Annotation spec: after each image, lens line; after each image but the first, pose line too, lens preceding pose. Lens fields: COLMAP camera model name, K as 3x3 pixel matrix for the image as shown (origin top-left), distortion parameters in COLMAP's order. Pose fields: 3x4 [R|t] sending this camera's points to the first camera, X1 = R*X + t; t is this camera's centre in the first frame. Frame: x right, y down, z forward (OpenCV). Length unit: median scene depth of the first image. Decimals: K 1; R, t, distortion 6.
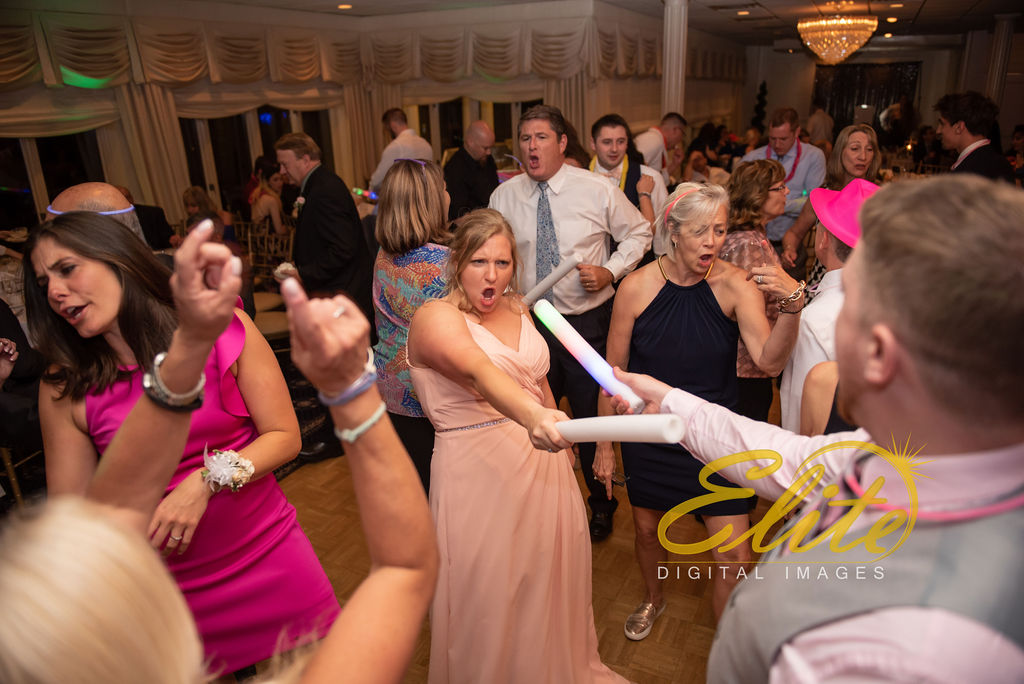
lens RADIAL K [[747.3, 0, 512.0], [0, 747.3, 342.0], [0, 0, 1]] dist [-0.003612, -0.008214]
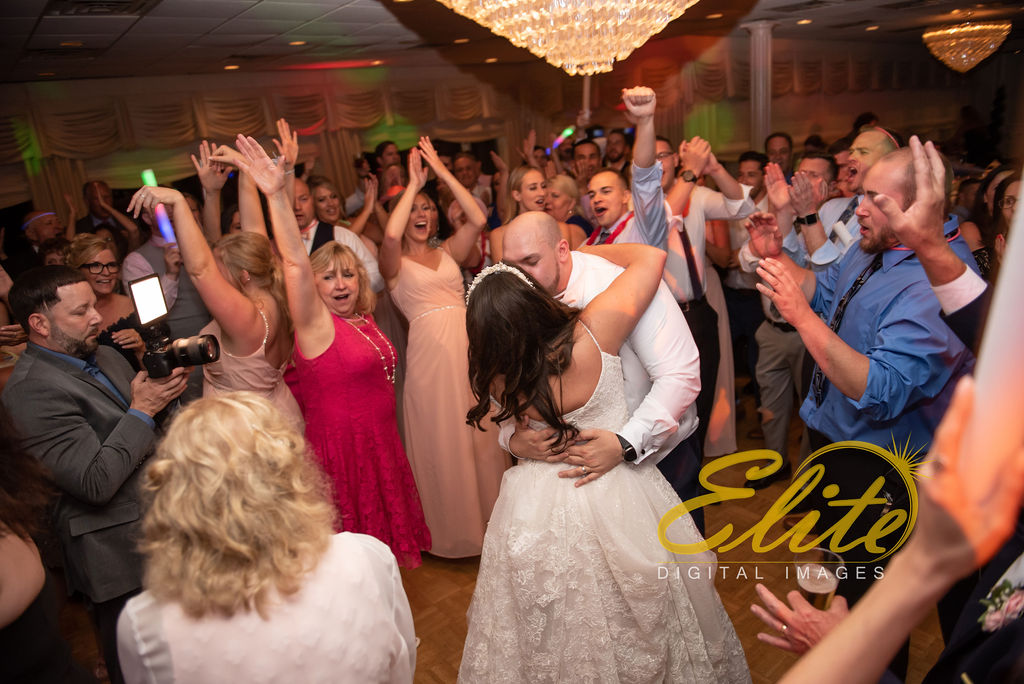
lens RADIAL K [[747.3, 0, 512.0], [0, 747.3, 342.0], [0, 0, 1]] dist [-0.003612, -0.008214]
pose [[0.896812, 0.077932, -0.435495, 0.397156], [-0.086671, 0.996237, -0.000204, 0.023968], [0.433840, 0.037928, 0.900191, -0.106367]]
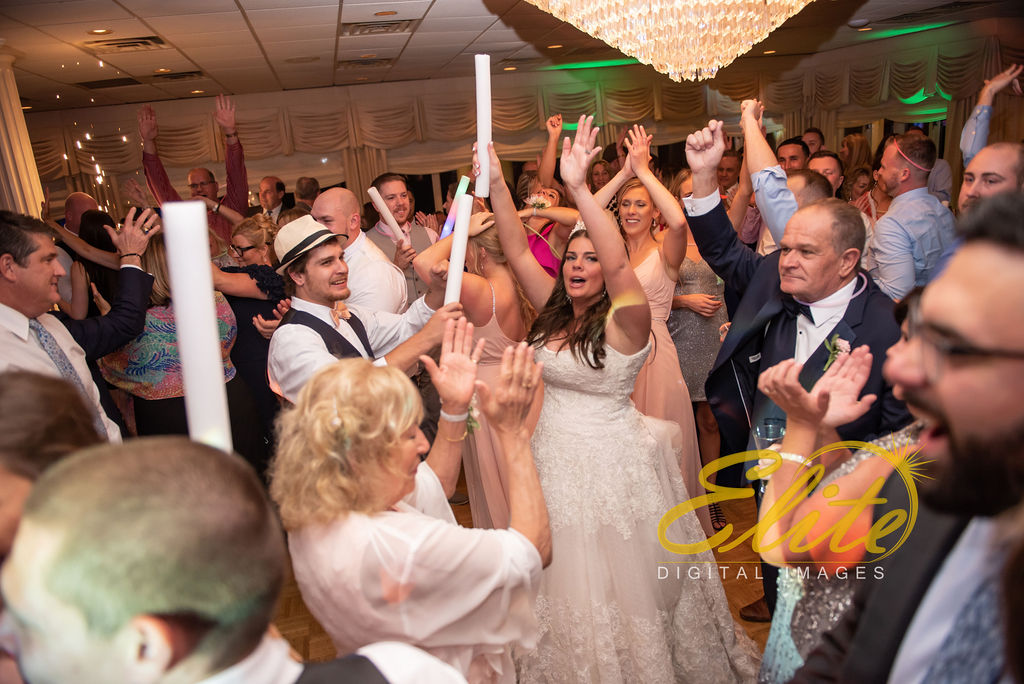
lens RADIAL K [[751.8, 0, 512.0], [0, 751.8, 342.0], [0, 0, 1]] dist [0.003829, -0.001601]
pose [[0.625108, 0.180843, -0.759300, 0.536834], [-0.194212, 0.978232, 0.073098, 0.006508], [0.755991, 0.101771, 0.646623, -0.066623]]
